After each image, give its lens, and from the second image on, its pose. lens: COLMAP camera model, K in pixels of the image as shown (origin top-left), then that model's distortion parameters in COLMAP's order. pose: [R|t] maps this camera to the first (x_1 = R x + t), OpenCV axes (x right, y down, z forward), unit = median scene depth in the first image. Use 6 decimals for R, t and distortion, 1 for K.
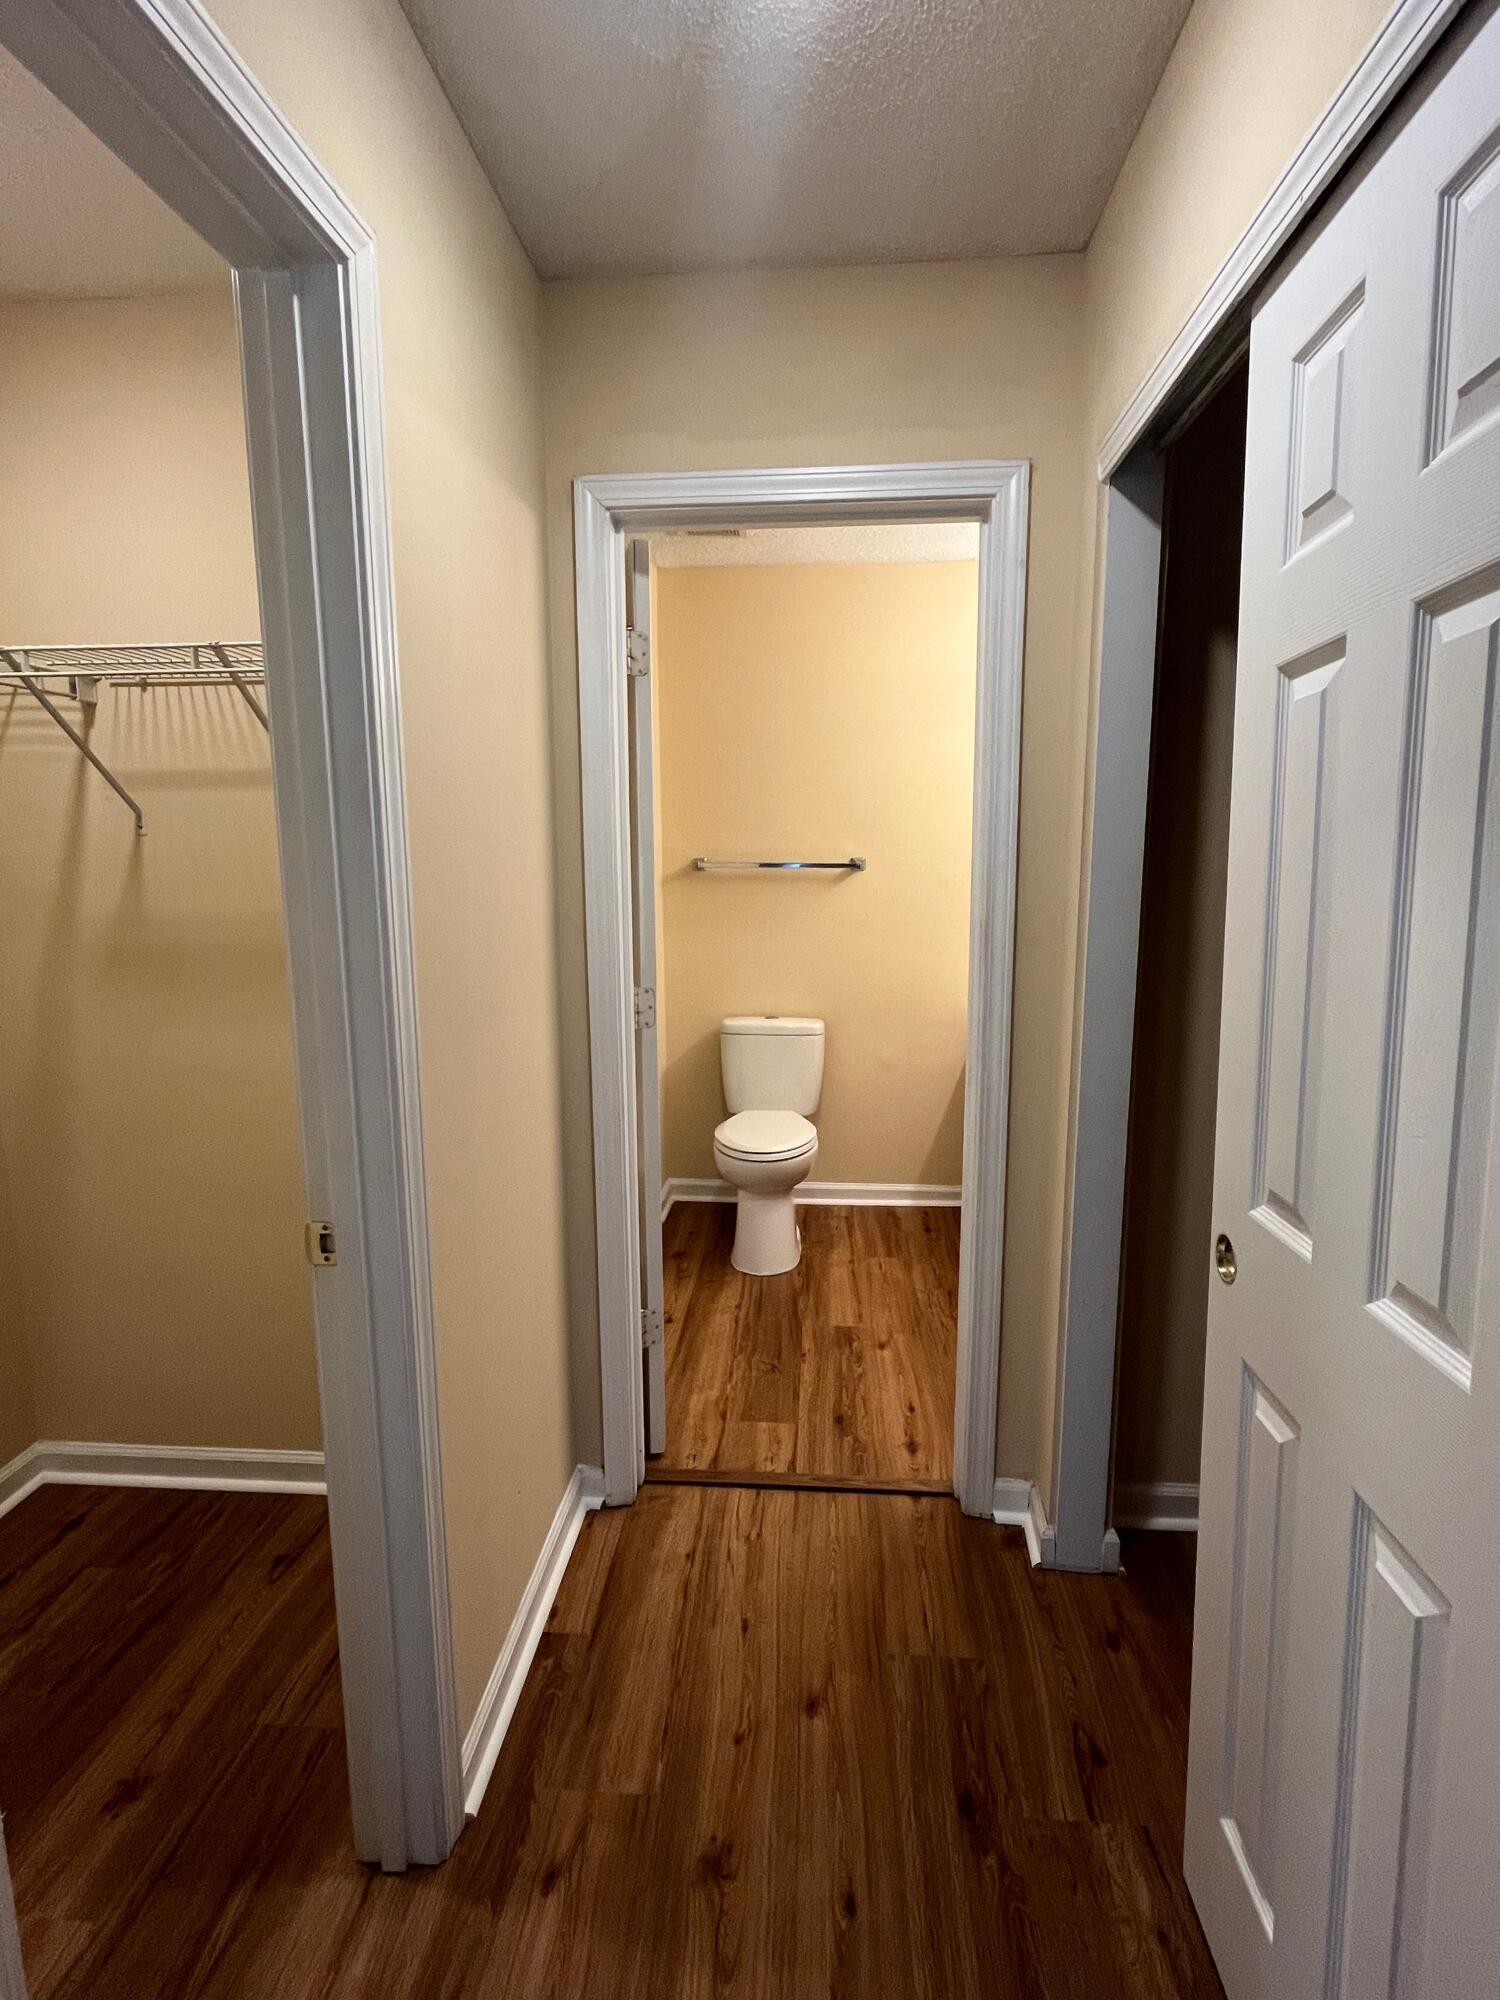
lens RADIAL K [[952.4, 0, 750.0], [0, 952.4, 1000.0], [0, 0, 1]] dist [-0.001251, -0.000503]
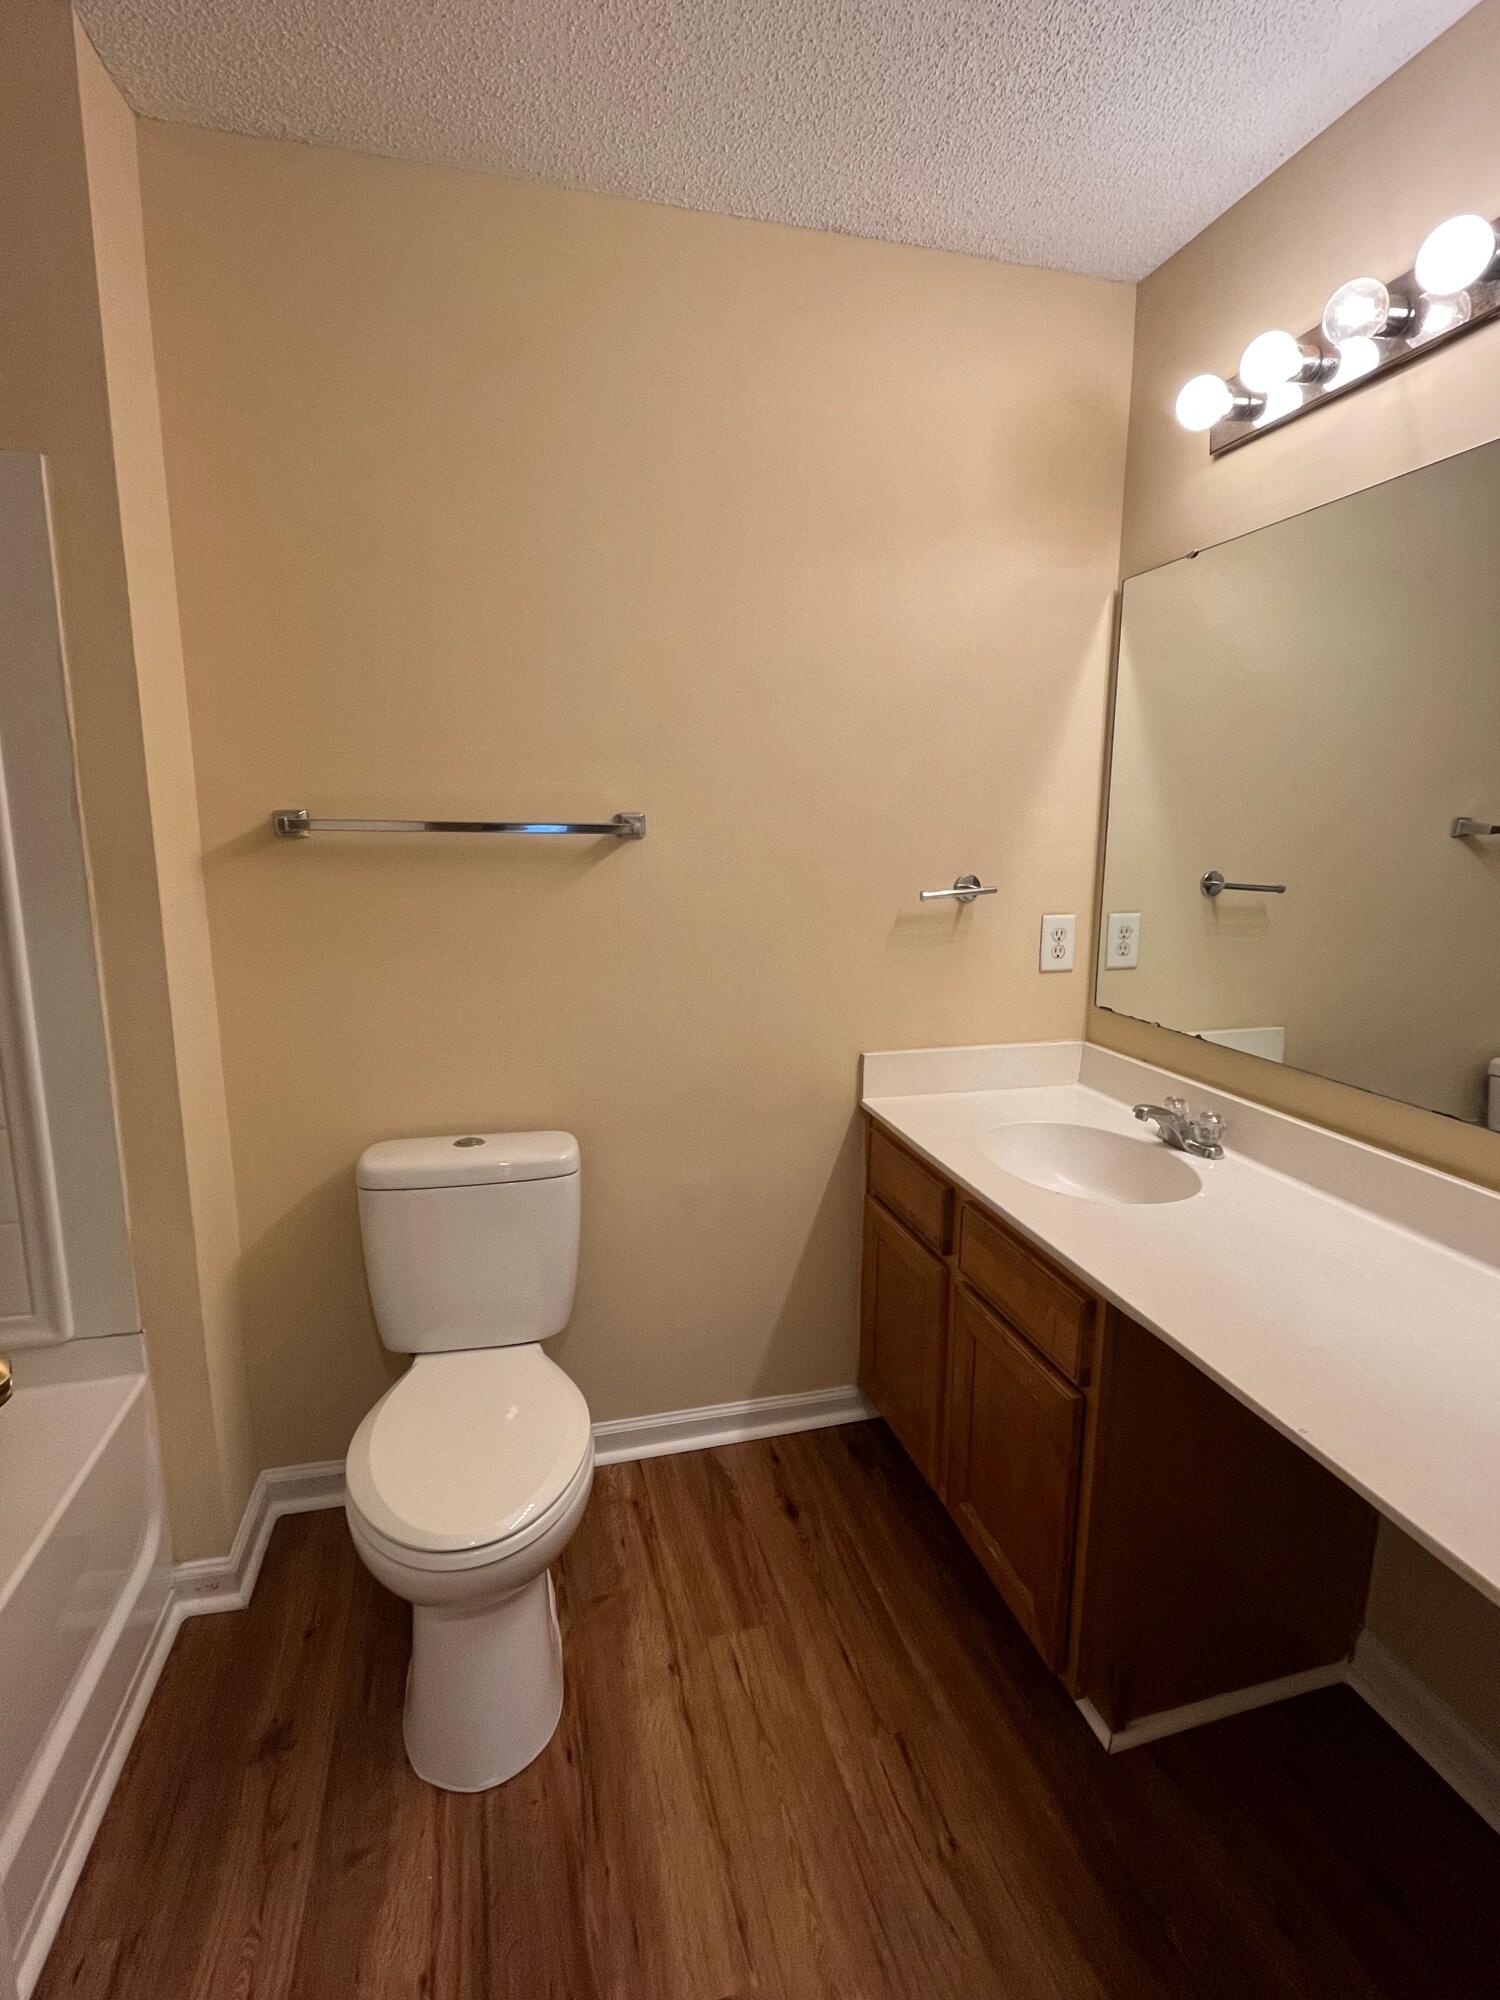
lens RADIAL K [[952.4, 0, 750.0], [0, 952.4, 1000.0], [0, 0, 1]] dist [-0.001251, -0.000503]
pose [[0.945002, -0.051273, 0.323021, 0.005831], [0.043372, 0.998559, 0.031614, -0.064370], [-0.324176, -0.015866, 0.945864, 0.505952]]
